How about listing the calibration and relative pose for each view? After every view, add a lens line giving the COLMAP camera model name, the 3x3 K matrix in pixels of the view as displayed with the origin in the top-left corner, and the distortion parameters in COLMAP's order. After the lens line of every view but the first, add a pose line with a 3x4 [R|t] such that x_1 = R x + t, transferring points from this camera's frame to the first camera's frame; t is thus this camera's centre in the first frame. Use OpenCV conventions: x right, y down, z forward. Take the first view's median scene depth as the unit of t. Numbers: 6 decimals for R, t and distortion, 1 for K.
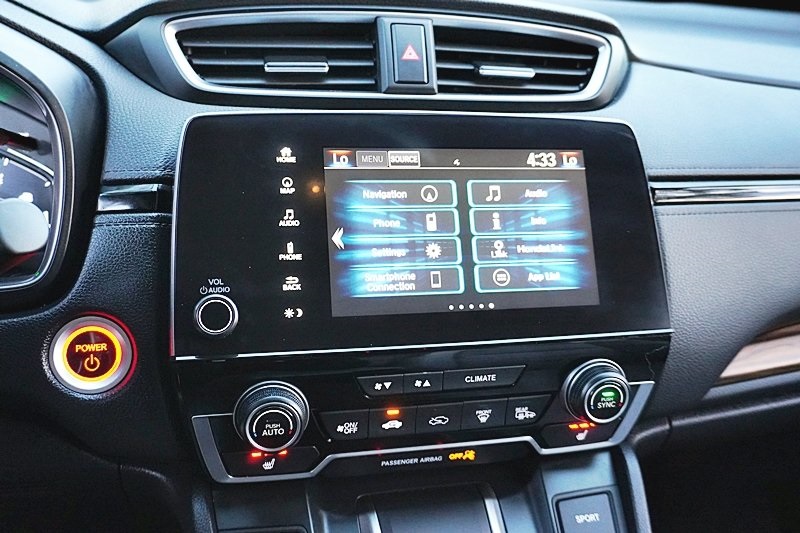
lens RADIAL K [[736.1, 0, 395.6], [0, 736.1, 265.1], [0, 0, 1]] dist [-0.001517, 0.000000]
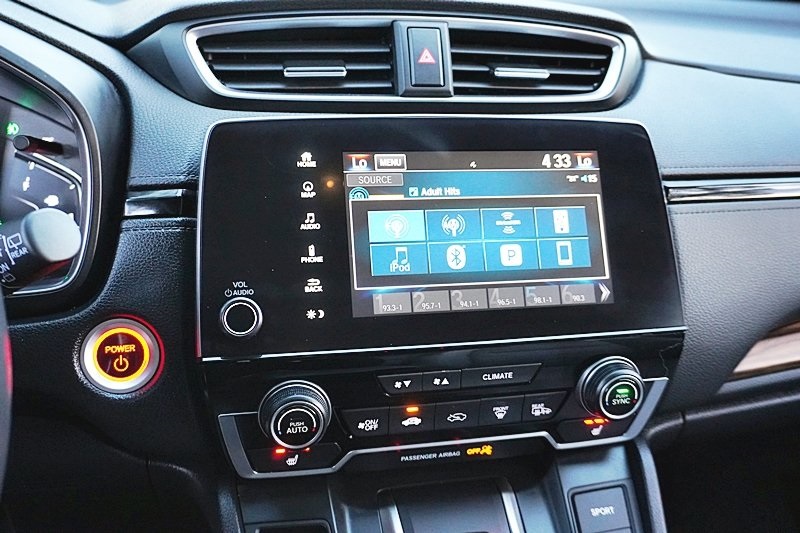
lens RADIAL K [[736.1, 0, 395.8], [0, 736.1, 265.5], [0, 0, 1]] dist [-0.001517, 0.000000]
pose [[0.999865, -0.006448, -0.015101, -0.009465], [0.006706, 0.999832, 0.017070, -0.017871], [0.014988, -0.017169, 0.999740, -0.022632]]
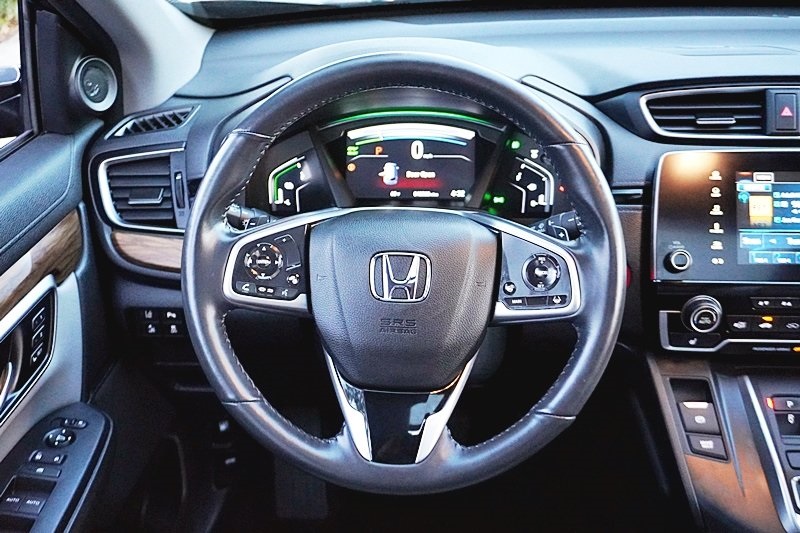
lens RADIAL K [[817.2, 0, 391.7], [0, 817.2, 268.7], [0, 0, 1]] dist [0.000526, 0.000000]
pose [[0.960957, 0.057832, -0.270587, -0.337546], [-0.038378, 0.996320, 0.076644, -0.039662], [0.274023, -0.063267, 0.959640, -1.122338]]
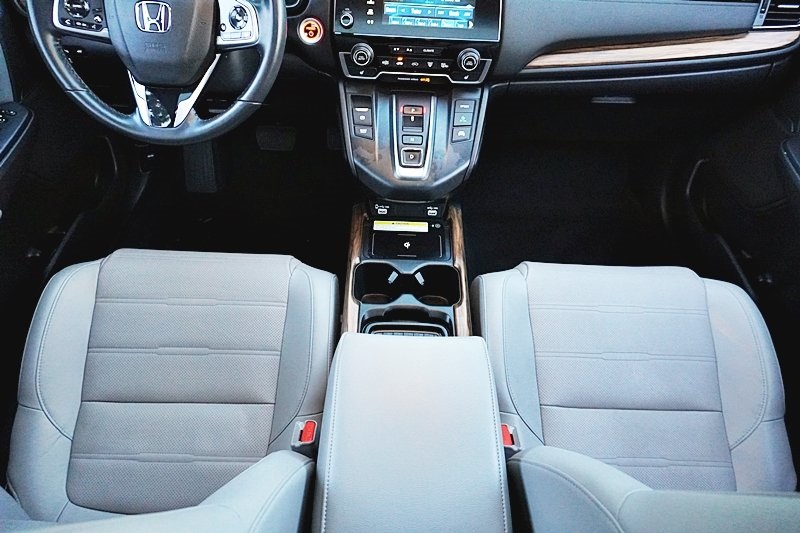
lens RADIAL K [[537.1, 0, 396.9], [0, 537.1, 268.2], [0, 0, 1]] dist [-0.042435, 0.029946]
pose [[0.971745, 0.160620, -0.172953, 0.500598], [-0.076798, 0.908035, 0.411793, 0.068744], [0.223190, -0.386876, 0.894714, -1.341738]]
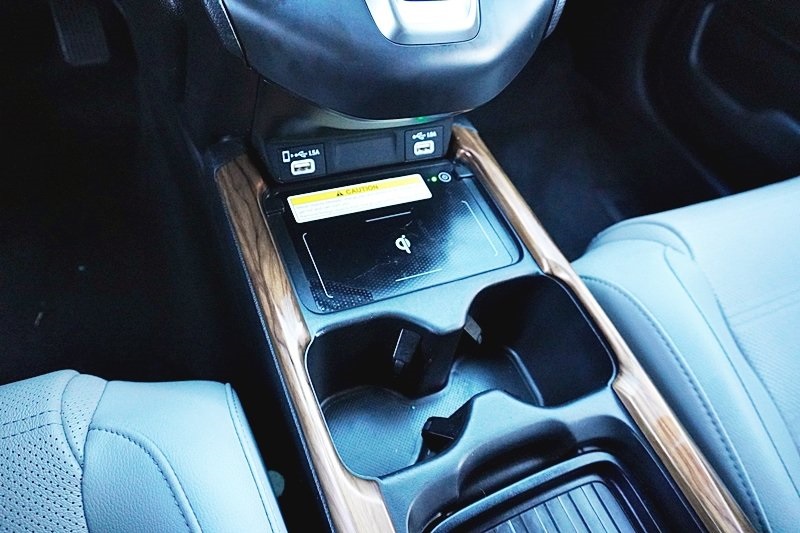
lens RADIAL K [[537.1, 0, 398.6], [0, 537.1, 263.6], [0, 0, 1]] dist [-0.042435, 0.029946]
pose [[0.974393, -0.077760, 0.210979, -0.093094], [-0.029569, 0.885837, 0.463054, 0.590512], [-0.222900, -0.457434, 0.860854, 0.111848]]
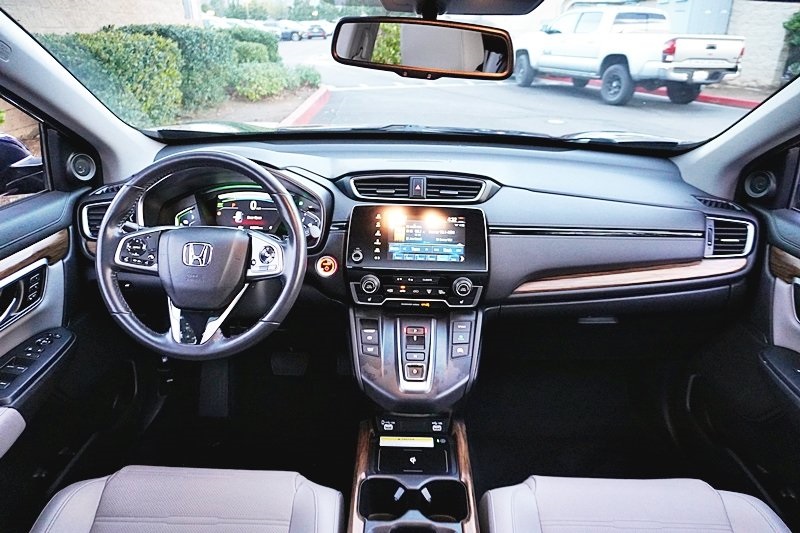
lens RADIAL K [[537.1, 0, 398.1], [0, 537.1, 268.4], [0, 0, 1]] dist [-0.042435, 0.029946]
pose [[0.969904, 0.055405, -0.237101, 0.571542], [-0.060142, 0.998108, -0.012784, 0.134404], [0.235944, 0.026659, 0.971401, -1.519497]]
